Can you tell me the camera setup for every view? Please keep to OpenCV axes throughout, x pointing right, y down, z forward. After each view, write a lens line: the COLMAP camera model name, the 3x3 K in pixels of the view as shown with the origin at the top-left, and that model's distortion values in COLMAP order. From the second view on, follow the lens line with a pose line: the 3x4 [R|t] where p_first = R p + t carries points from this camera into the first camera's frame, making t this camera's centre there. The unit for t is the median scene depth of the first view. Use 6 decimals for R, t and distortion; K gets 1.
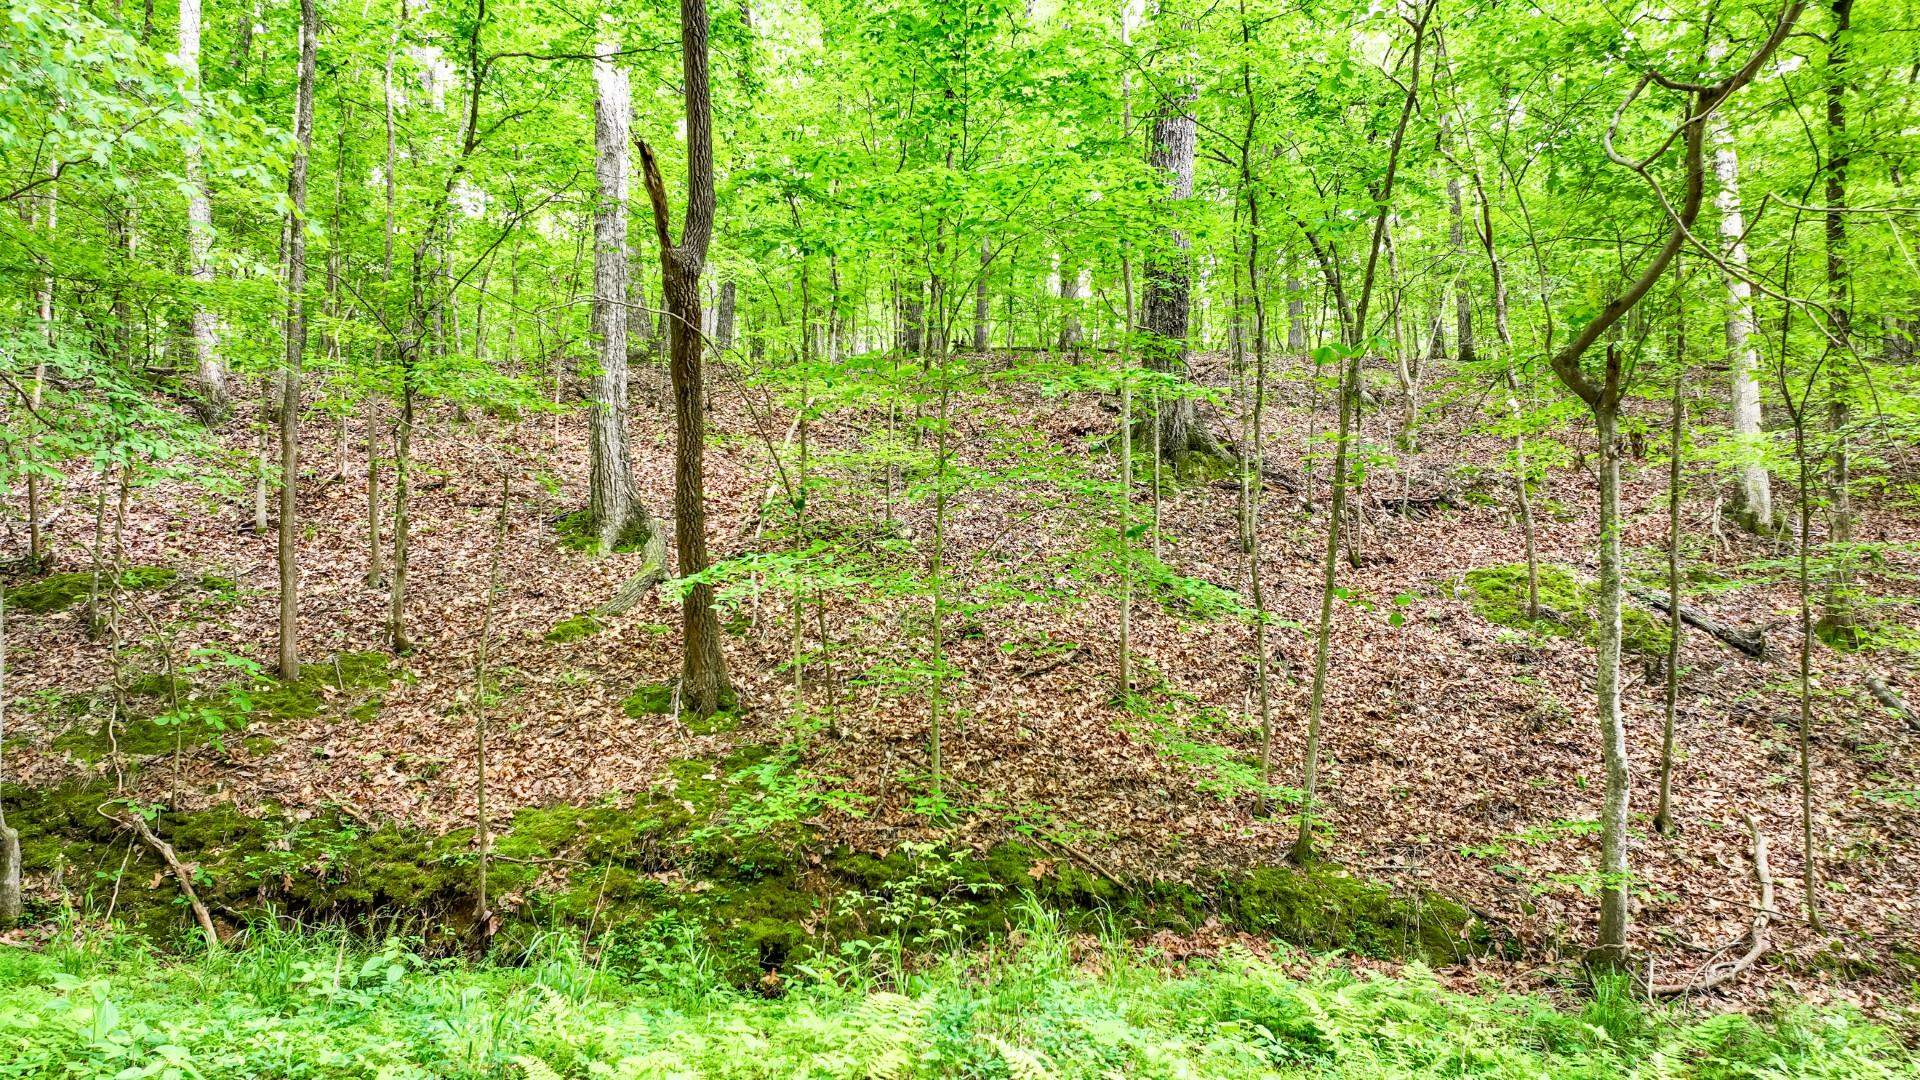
lens RADIAL K [[1352.8, 0, 960.8], [0, 1352.8, 540.1], [0, 0, 1]] dist [-0.002279, 0.016886]
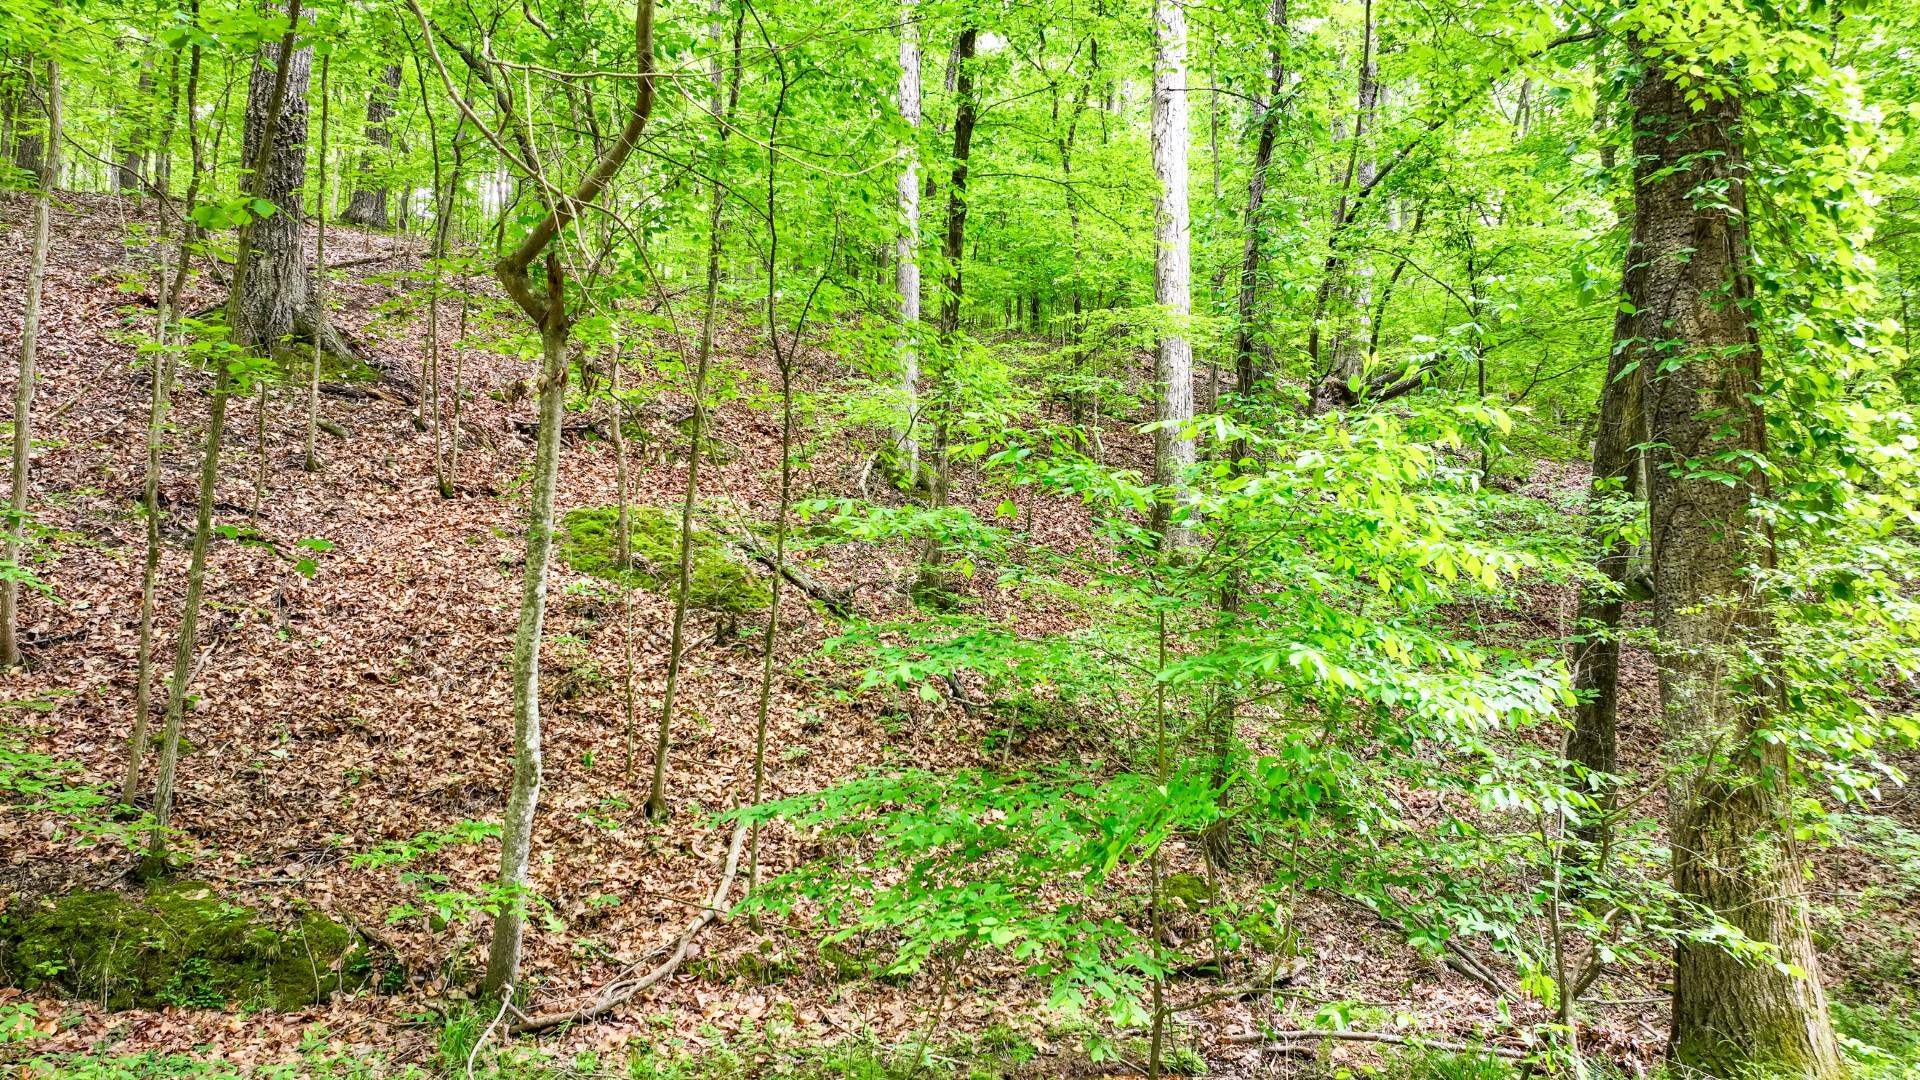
lens RADIAL K [[1352.8, 0, 959.8], [0, 1352.8, 540.6], [0, 0, 1]] dist [-0.002279, 0.016886]
pose [[0.897022, 0.053436, 0.438744, 0.259823], [-0.079661, 0.995955, 0.041568, -0.017799], [-0.434748, -0.072238, 0.897650, 0.103411]]
